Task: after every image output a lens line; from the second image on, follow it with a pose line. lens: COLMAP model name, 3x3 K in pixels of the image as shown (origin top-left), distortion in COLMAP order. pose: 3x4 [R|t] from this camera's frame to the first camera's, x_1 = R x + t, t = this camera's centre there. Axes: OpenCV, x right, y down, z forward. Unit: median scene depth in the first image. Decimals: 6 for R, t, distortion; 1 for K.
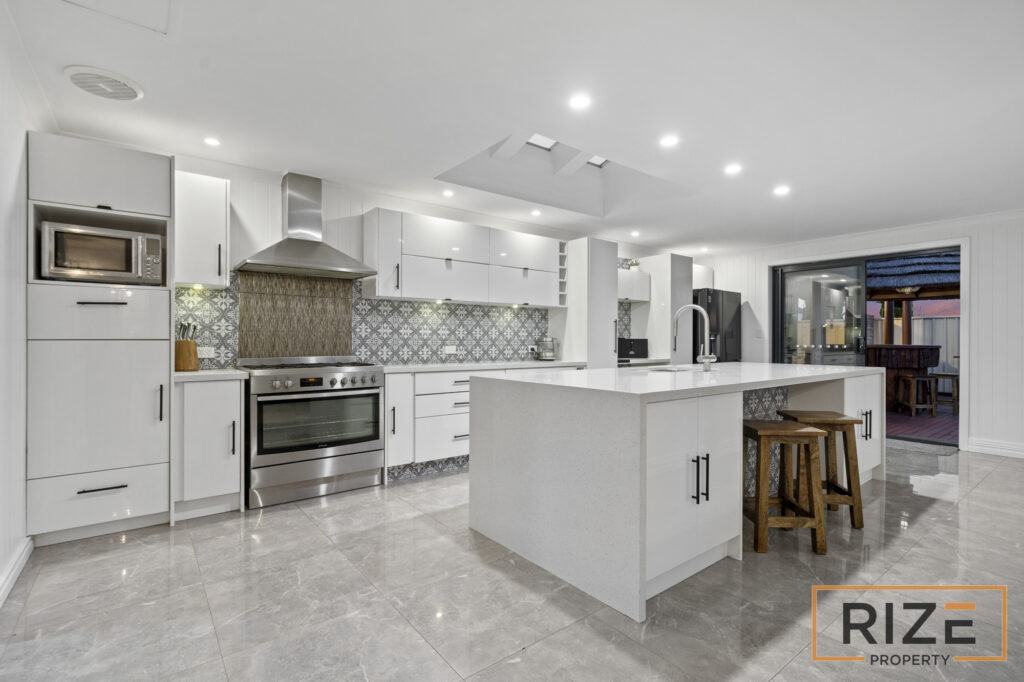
lens RADIAL K [[482.0, 0, 509.4], [0, 482.0, 341.5], [0, 0, 1]] dist [0.000668, 0.002518]
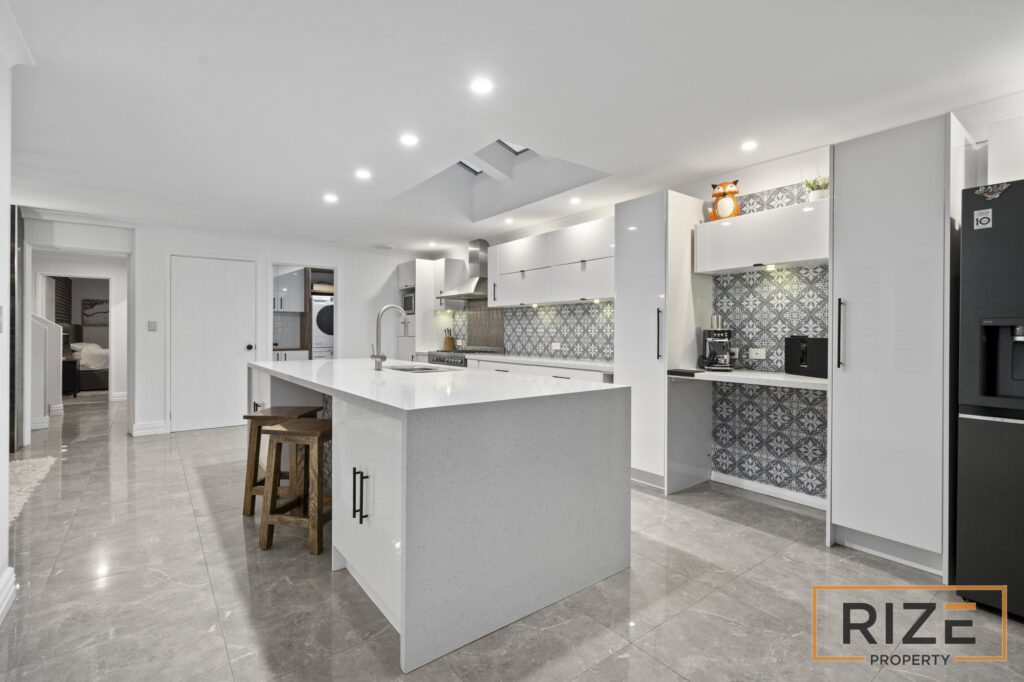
lens RADIAL K [[482.0, 0, 508.6], [0, 482.0, 330.3], [0, 0, 1]] dist [0.000668, 0.002518]
pose [[-0.012805, -0.013304, -0.999830, 1.118583], [-0.011413, 0.999848, -0.013158, -0.004217], [0.999853, 0.011243, -0.012955, 1.009368]]
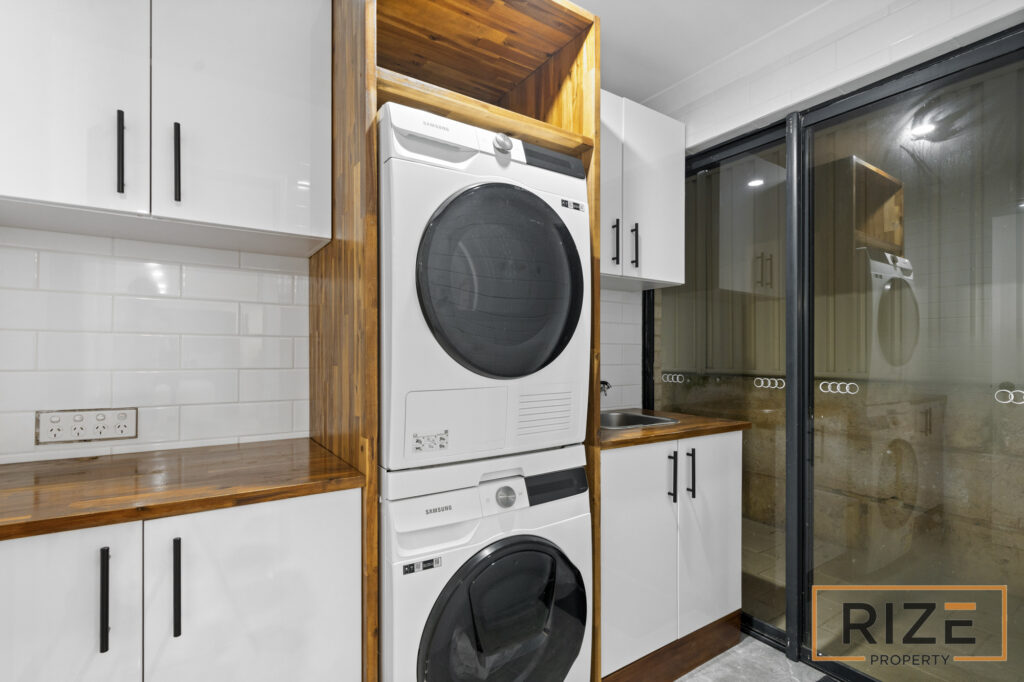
lens RADIAL K [[482.0, 0, 503.6], [0, 482.0, 349.4], [0, 0, 1]] dist [0.000668, 0.002518]
pose [[-0.064526, -0.015247, -0.997800, -0.429737], [-0.008473, 0.999856, -0.014731, -0.017339], [0.997880, 0.007504, -0.064646, 0.327972]]
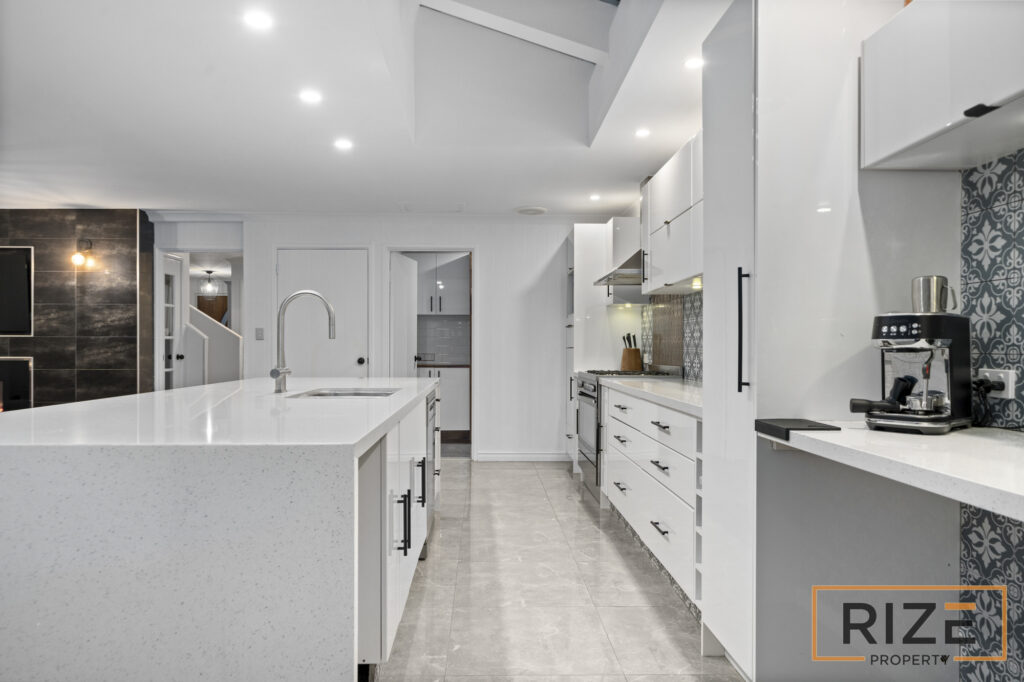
lens RADIAL K [[691.8, 0, 508.1], [0, 691.8, 344.5], [0, 0, 1]] dist [0.006007, 0.003333]
pose [[-0.580207, -0.012410, -0.814374, 0.778567], [-0.012280, 0.999904, -0.006489, 0.003183], [0.814376, 0.006235, -0.580304, 1.404640]]
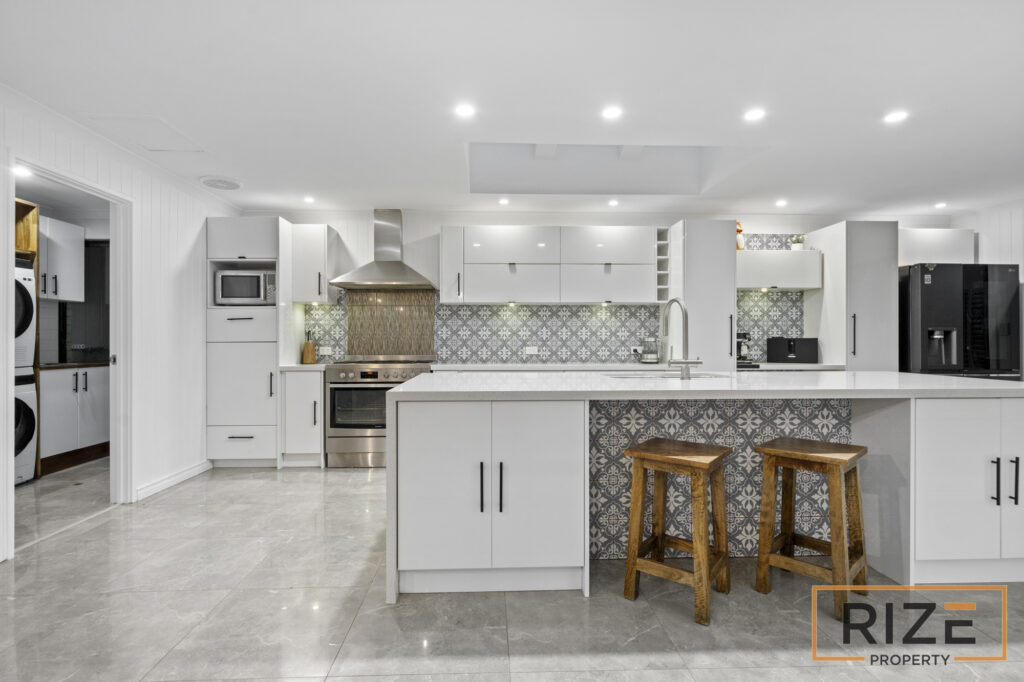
lens RADIAL K [[510.5, 0, 510.6], [0, 510.5, 338.5], [0, 0, 1]] dist [0.002642, 0.000369]
pose [[0.811504, -0.005615, -0.584319, 0.530957], [0.002346, 0.999977, -0.006351, -0.001507], [0.584341, 0.003783, 0.811499, 0.104862]]
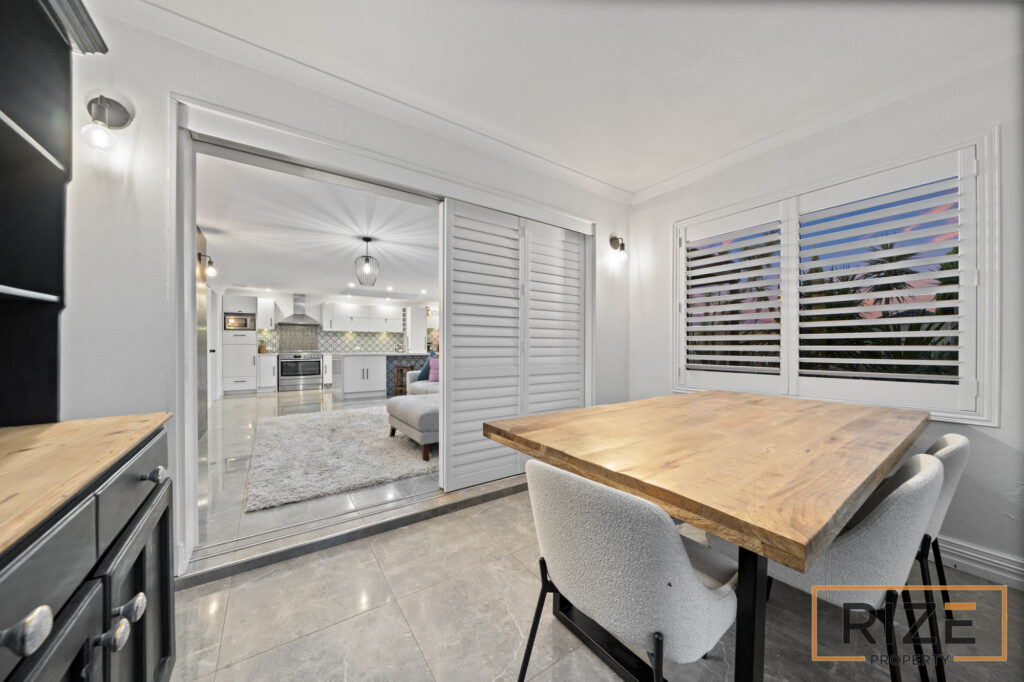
lens RADIAL K [[351.5, 0, 512.3], [0, 351.5, 350.4], [0, 0, 1]] dist [-0.003536, 0.000161]
pose [[0.998333, -0.004644, -0.057529, 1.019711], [0.004852, 0.999982, 0.003472, 0.030635], [0.057512, -0.003746, 0.998338, -1.144548]]
